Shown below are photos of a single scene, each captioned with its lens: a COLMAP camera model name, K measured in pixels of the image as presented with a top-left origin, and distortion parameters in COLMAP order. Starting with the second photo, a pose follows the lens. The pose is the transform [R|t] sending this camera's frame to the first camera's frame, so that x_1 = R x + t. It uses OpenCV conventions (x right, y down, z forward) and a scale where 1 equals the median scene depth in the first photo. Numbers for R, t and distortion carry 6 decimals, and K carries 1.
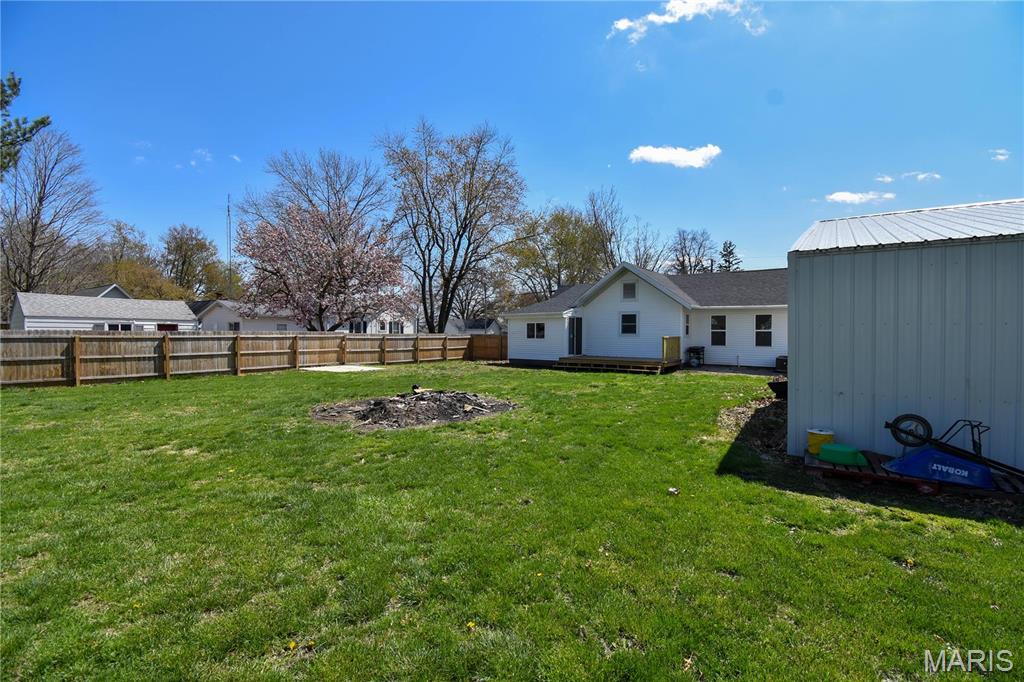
lens RADIAL K [[451.0, 0, 514.1], [0, 451.0, 337.7], [0, 0, 1]] dist [-0.003992, -0.002236]
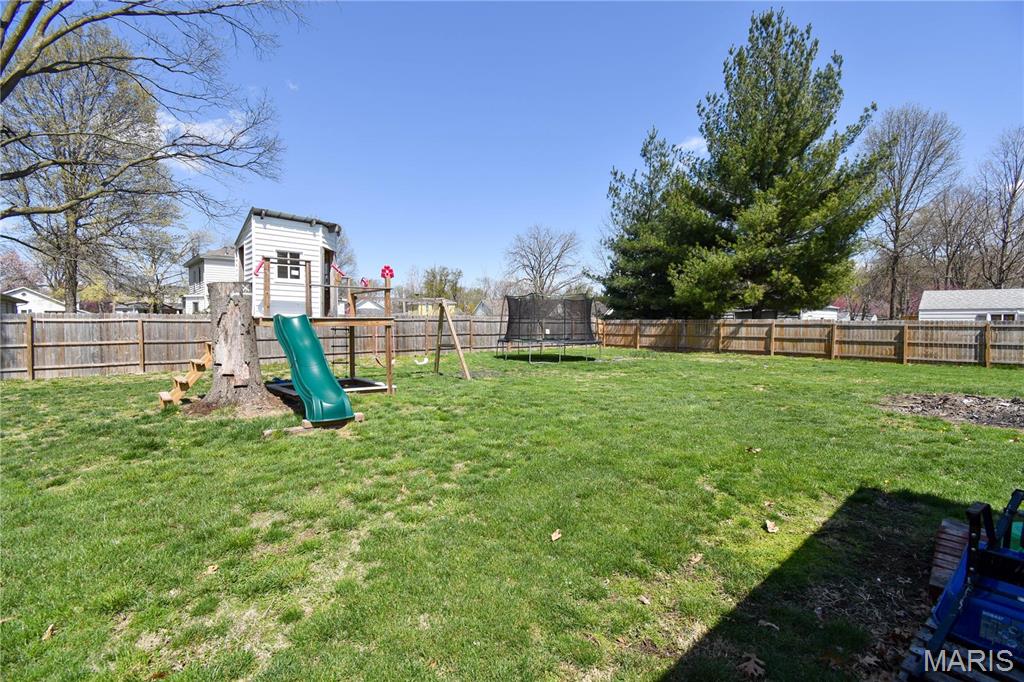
lens RADIAL K [[451.0, 0, 520.7], [0, 451.0, 339.4], [0, 0, 1]] dist [-0.003992, -0.002236]
pose [[-0.203007, 0.031727, -0.978663, 0.551783], [-0.010114, 0.999354, 0.034496, 0.005518], [0.979125, 0.016901, -0.202555, 0.207001]]
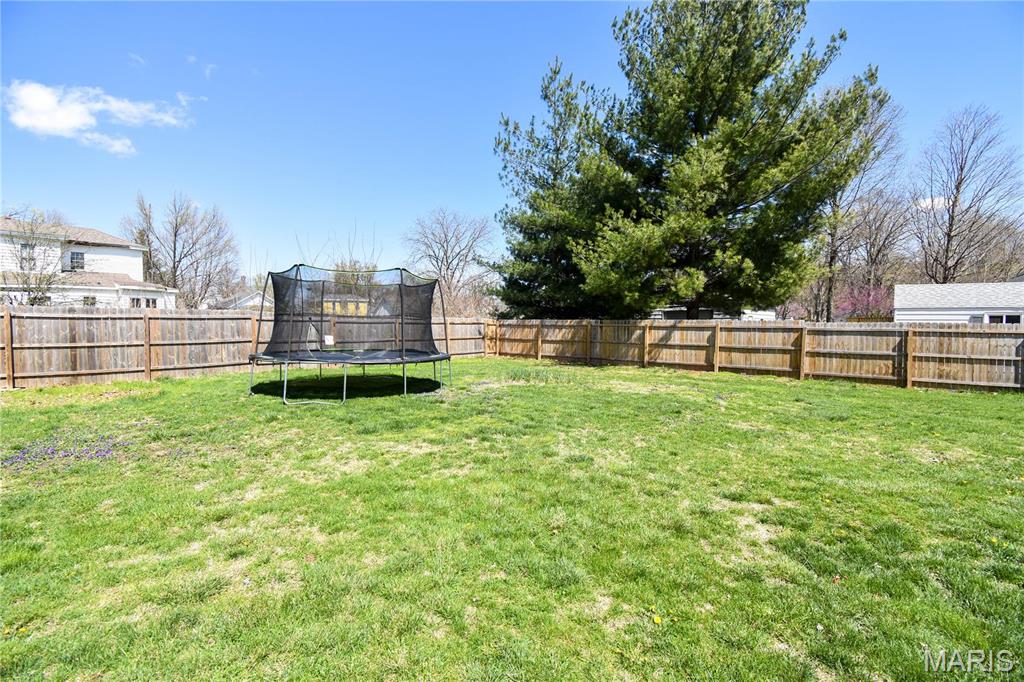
lens RADIAL K [[451.0, 0, 510.4], [0, 451.0, 330.7], [0, 0, 1]] dist [-0.003992, -0.002236]
pose [[-0.081359, 0.011941, -0.996613, -0.065661], [-0.016170, 0.999781, 0.013299, -0.000180], [0.996554, 0.017198, -0.081148, 0.343172]]
